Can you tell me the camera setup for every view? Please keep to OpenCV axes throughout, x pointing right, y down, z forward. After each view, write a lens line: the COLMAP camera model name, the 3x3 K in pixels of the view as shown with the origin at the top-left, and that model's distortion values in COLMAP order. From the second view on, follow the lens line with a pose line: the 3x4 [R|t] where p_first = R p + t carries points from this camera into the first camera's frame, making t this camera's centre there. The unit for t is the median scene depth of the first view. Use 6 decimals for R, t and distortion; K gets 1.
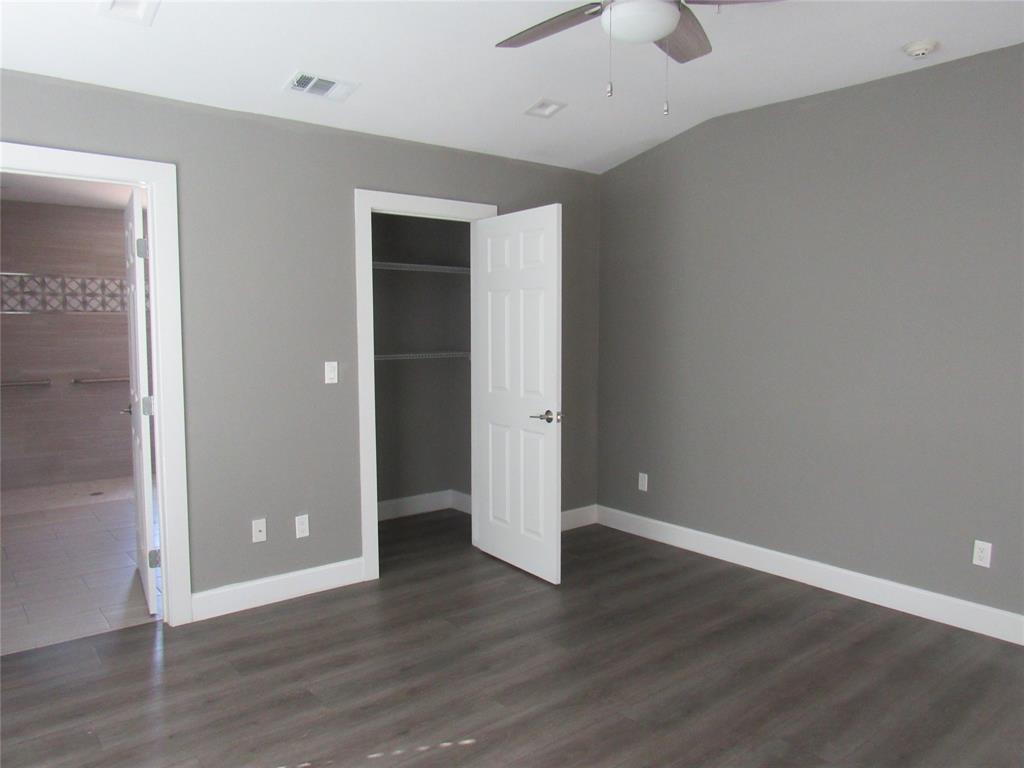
lens RADIAL K [[752.4, 0, 512.0], [0, 752.4, 384.0], [0, 0, 1]] dist [-0.004320, -0.002784]
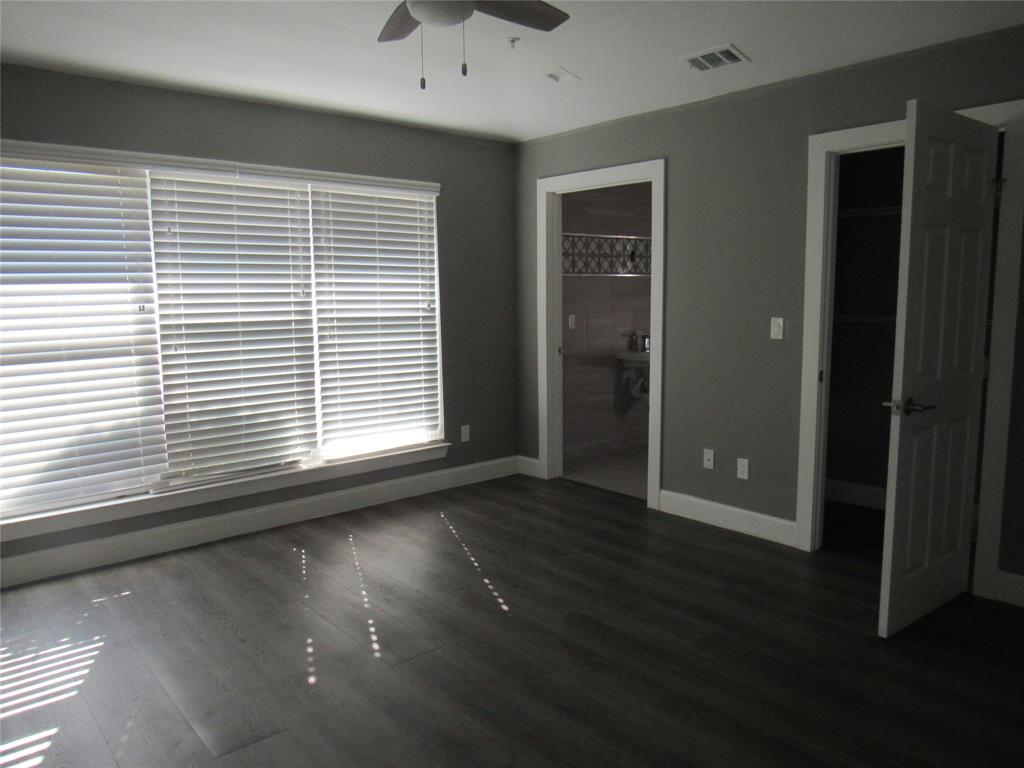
lens RADIAL K [[752.4, 0, 512.0], [0, 752.4, 384.0], [0, 0, 1]] dist [-0.004320, -0.002784]
pose [[0.007758, 0.119674, -0.992783, 0.805684], [-0.076636, 0.989964, 0.118735, -0.035299], [0.997029, 0.075162, 0.016852, 0.668138]]
